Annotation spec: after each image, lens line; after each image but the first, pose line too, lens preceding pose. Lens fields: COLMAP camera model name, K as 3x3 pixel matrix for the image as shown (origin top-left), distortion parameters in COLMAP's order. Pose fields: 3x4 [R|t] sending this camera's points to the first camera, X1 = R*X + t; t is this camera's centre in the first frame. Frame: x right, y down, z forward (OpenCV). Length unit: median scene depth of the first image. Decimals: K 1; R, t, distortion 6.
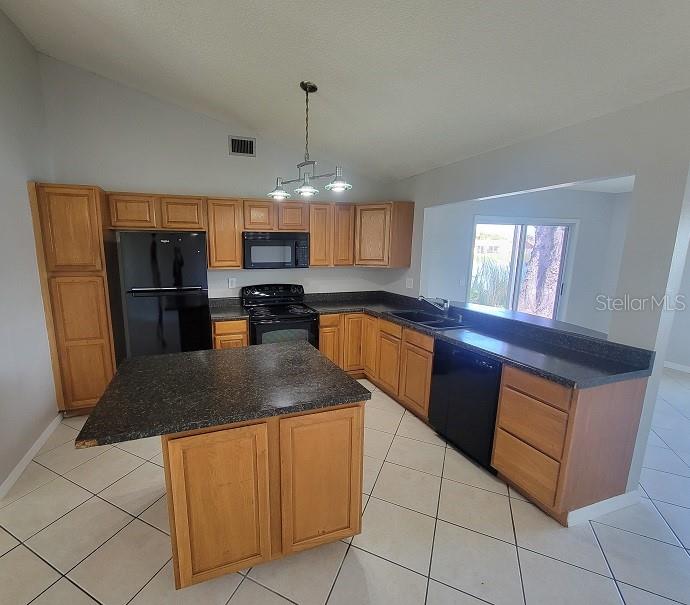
lens RADIAL K [[327.0, 0, 299.4], [0, 327.0, 307.0], [0, 0, 1]] dist [-0.003641, 0.000114]
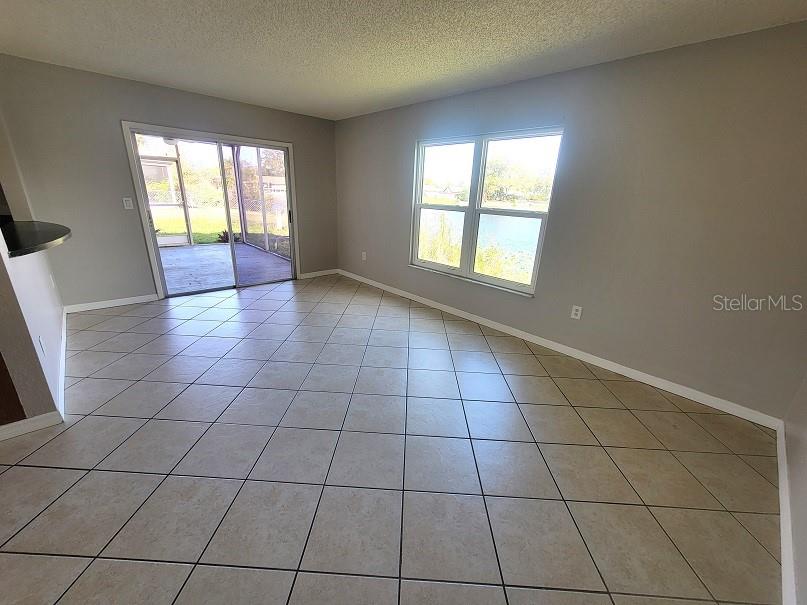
lens RADIAL K [[327.4, 0, 399.0], [0, 327.4, 304.6], [0, 0, 1]] dist [-0.001439, 0.000146]
pose [[0.898298, -0.109446, 0.425538, 0.917474], [0.037731, 0.984118, 0.173461, 0.075061], [-0.437764, -0.139763, 0.888160, -0.136411]]
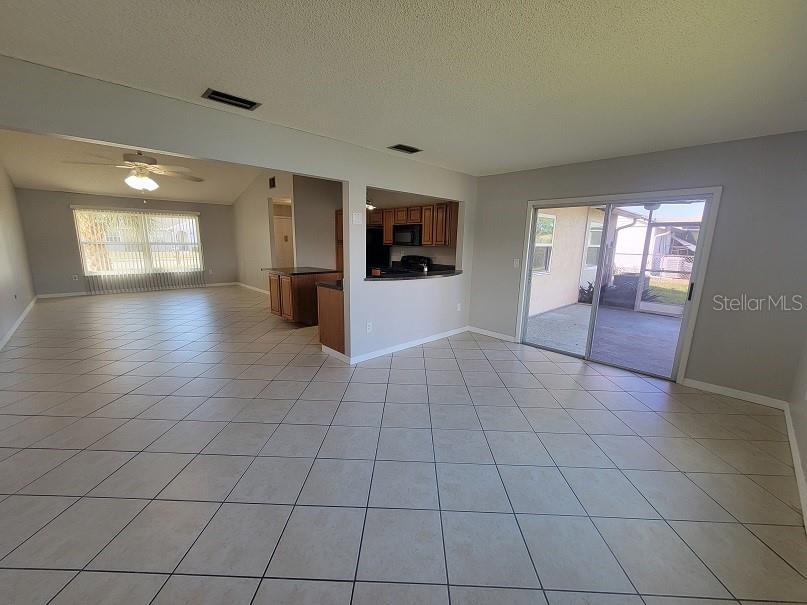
lens RADIAL K [[327.4, 0, 405.0], [0, 327.4, 304.3], [0, 0, 1]] dist [-0.001439, 0.000146]
pose [[0.448179, 0.175601, -0.876527, 1.622686], [-0.174802, 0.978804, 0.106712, 0.005822], [0.876687, 0.105393, 0.469374, 0.216197]]
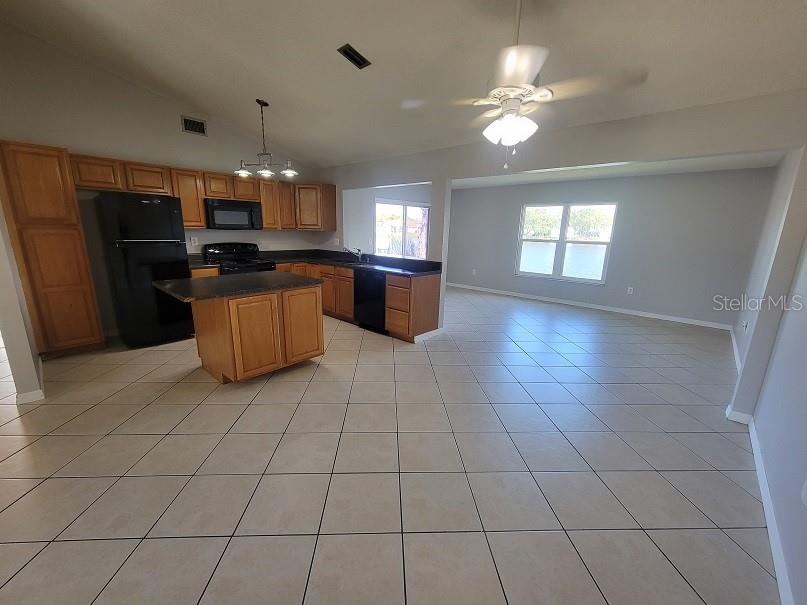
lens RADIAL K [[327.4, 0, 400.5], [0, 327.4, 304.7], [0, 0, 1]] dist [-0.001439, 0.000146]
pose [[0.868327, -0.092209, 0.487345, -0.174050], [0.063772, 0.995167, 0.074666, 0.130706], [-0.491875, -0.033755, 0.870011, -0.474696]]
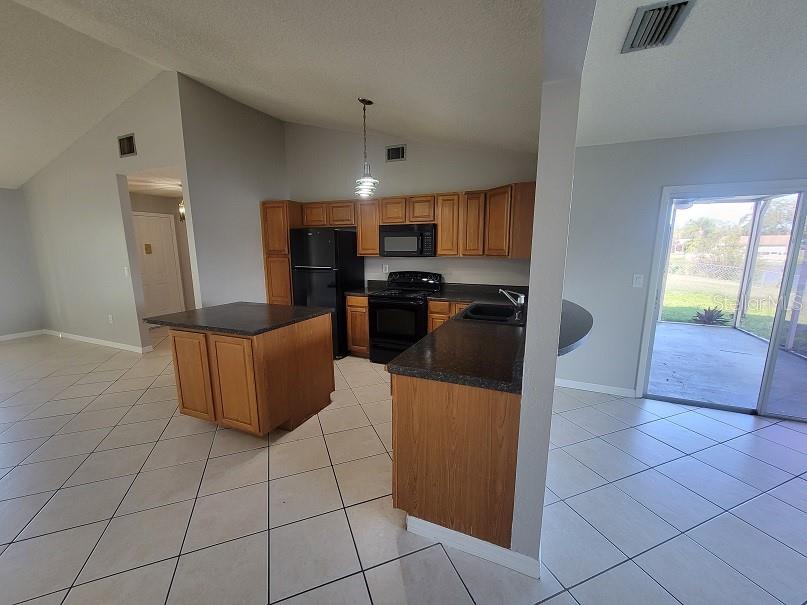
lens RADIAL K [[327.4, 0, 403.7], [0, 327.4, 306.4], [0, 0, 1]] dist [-0.001439, 0.000146]
pose [[0.758811, 0.113103, -0.641415, 0.714370], [-0.112580, 0.992760, 0.041871, 0.007361], [0.641507, 0.040438, 0.766051, 0.140426]]
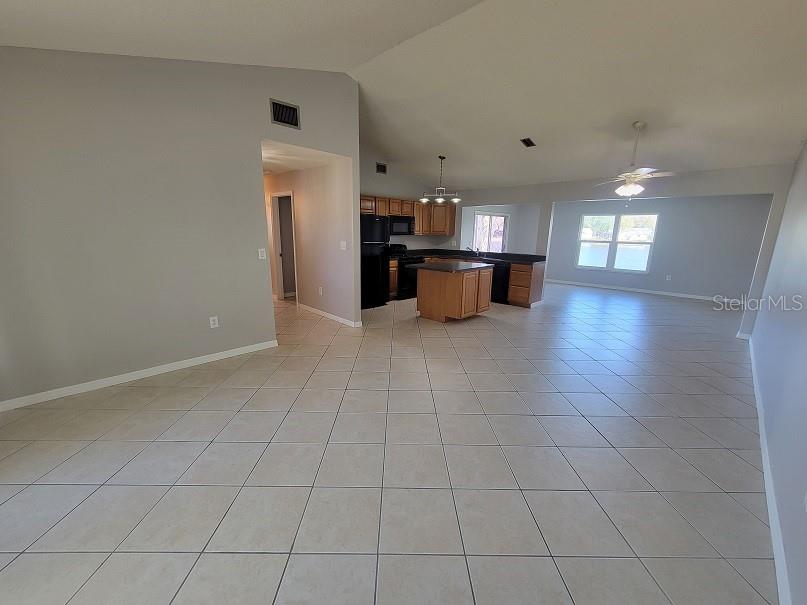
lens RADIAL K [[327.4, 0, 398.8], [0, 327.4, 305.7], [0, 0, 1]] dist [-0.001439, 0.000146]
pose [[0.886751, -0.088679, 0.453661, -1.065413], [0.064431, 0.995557, 0.068664, 0.174559], [-0.457734, -0.031658, 0.888525, -0.770054]]
